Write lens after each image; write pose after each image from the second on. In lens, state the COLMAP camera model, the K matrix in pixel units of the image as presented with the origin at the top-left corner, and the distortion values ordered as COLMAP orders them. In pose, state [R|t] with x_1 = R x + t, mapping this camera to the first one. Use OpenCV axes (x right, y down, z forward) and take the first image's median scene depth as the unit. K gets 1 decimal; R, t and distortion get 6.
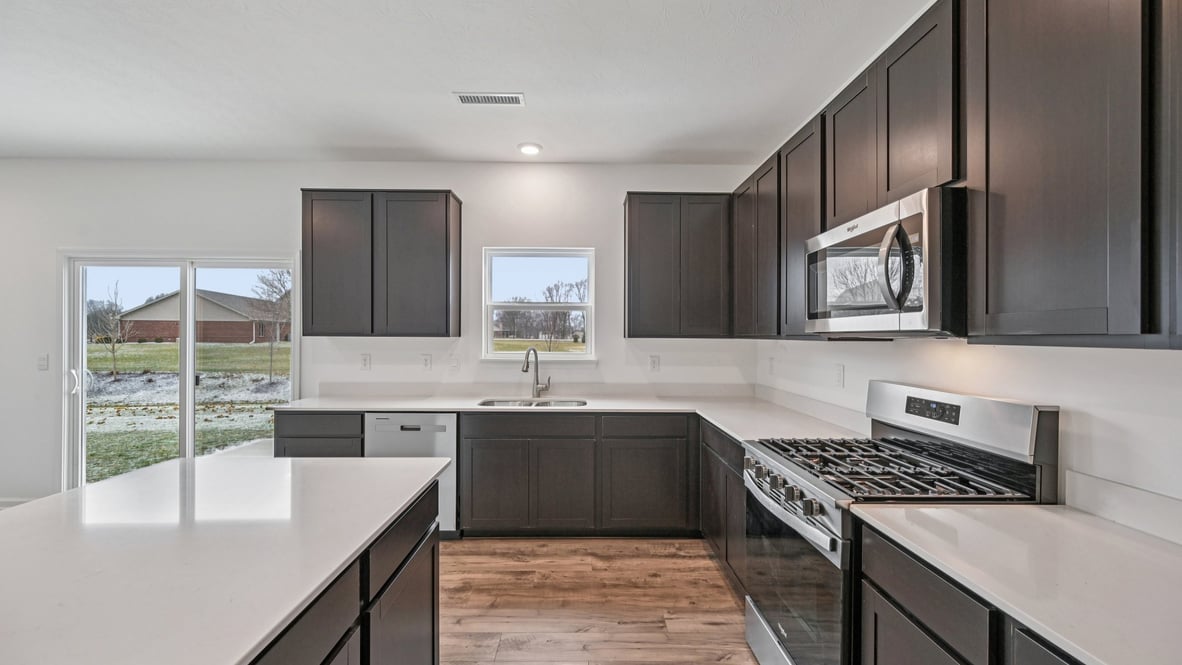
lens RADIAL K [[463.8, 0, 589.7], [0, 463.8, 334.5], [0, 0, 1]] dist [0.001879, 0.000498]
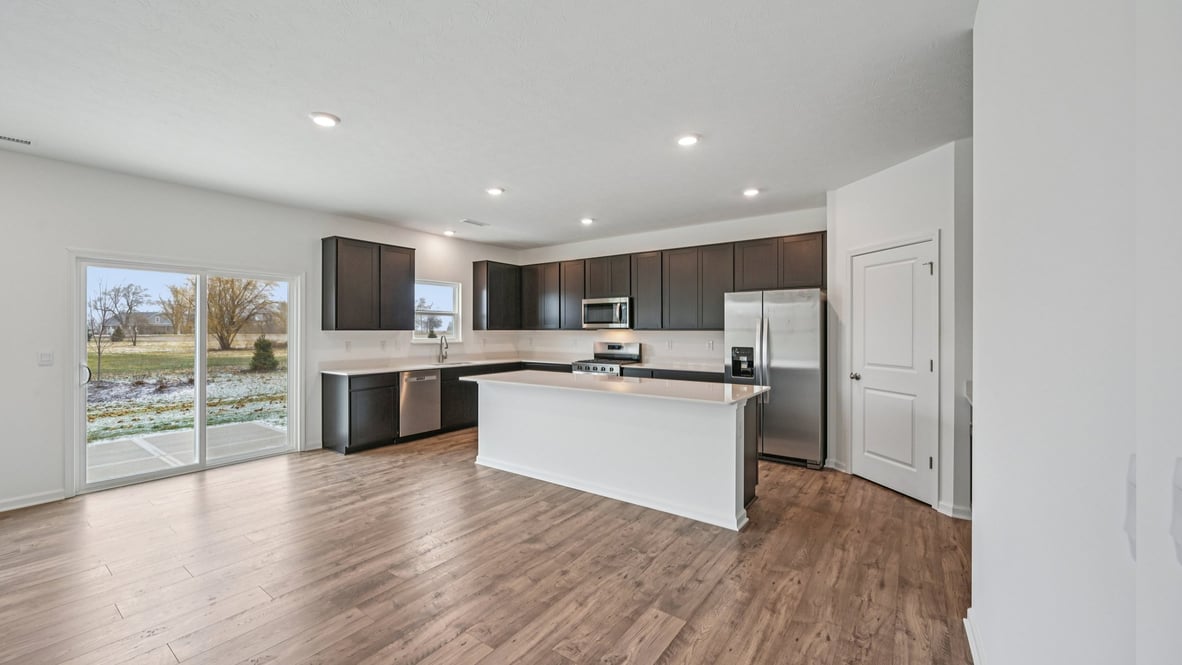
lens RADIAL K [[462.2, 0, 548.3], [0, 462.2, 329.3], [0, 0, 1]] dist [-0.000091, 0.000058]
pose [[0.638526, -0.004825, 0.769585, -1.682403], [0.001606, 0.999987, 0.004937, -0.007961], [-0.769599, -0.001917, 0.638525, -0.676356]]
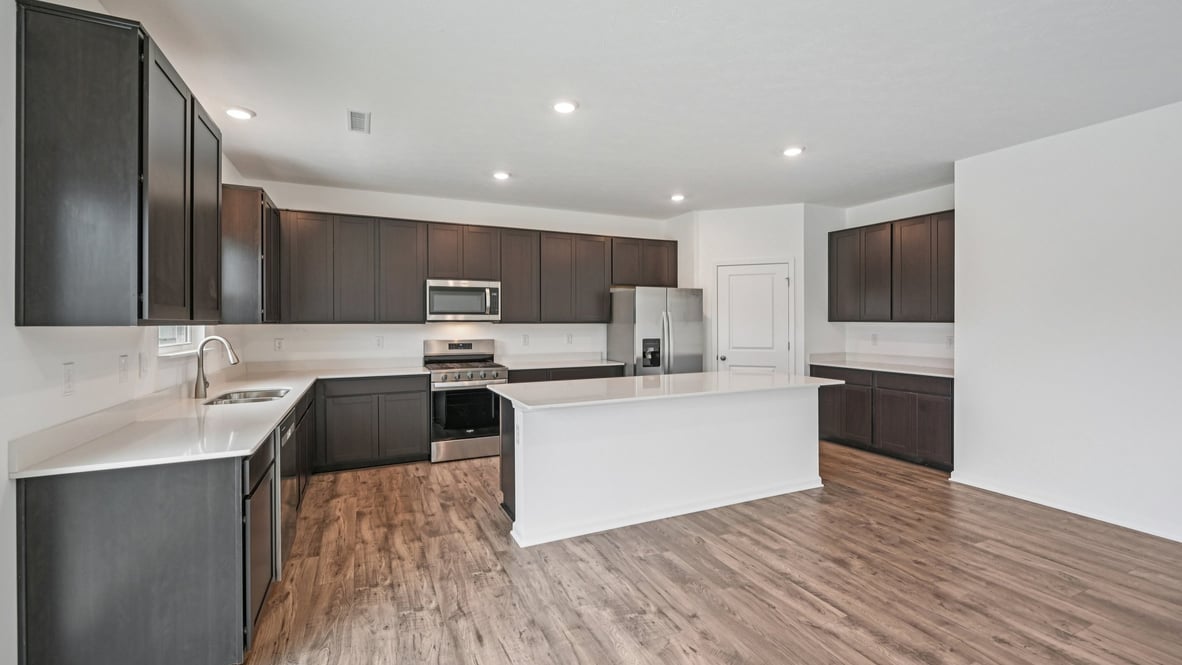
lens RADIAL K [[494.1, 0, 591.0], [0, 494.1, 332.5], [0, 0, 1]] dist [0.000323, 0.000036]
pose [[-0.402404, -0.022956, 0.915174, -1.583988], [-0.002464, 0.999709, 0.023994, -0.003698], [-0.915459, 0.007400, -0.402343, 0.959956]]
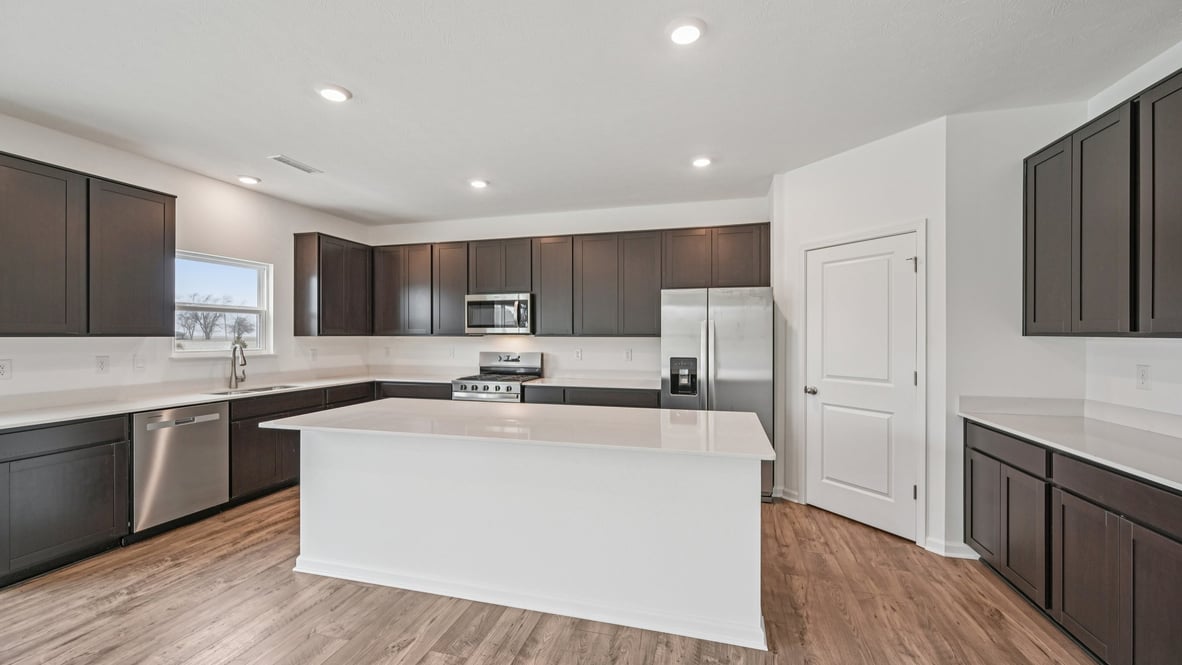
lens RADIAL K [[463.8, 0, 589.7], [0, 463.8, 334.5], [0, 0, 1]] dist [0.001879, 0.000498]
pose [[0.290727, -0.003938, 0.956798, -1.284486], [-0.001215, 0.999989, 0.004485, -0.007059], [-0.956805, -0.002466, 0.290719, -0.246012]]
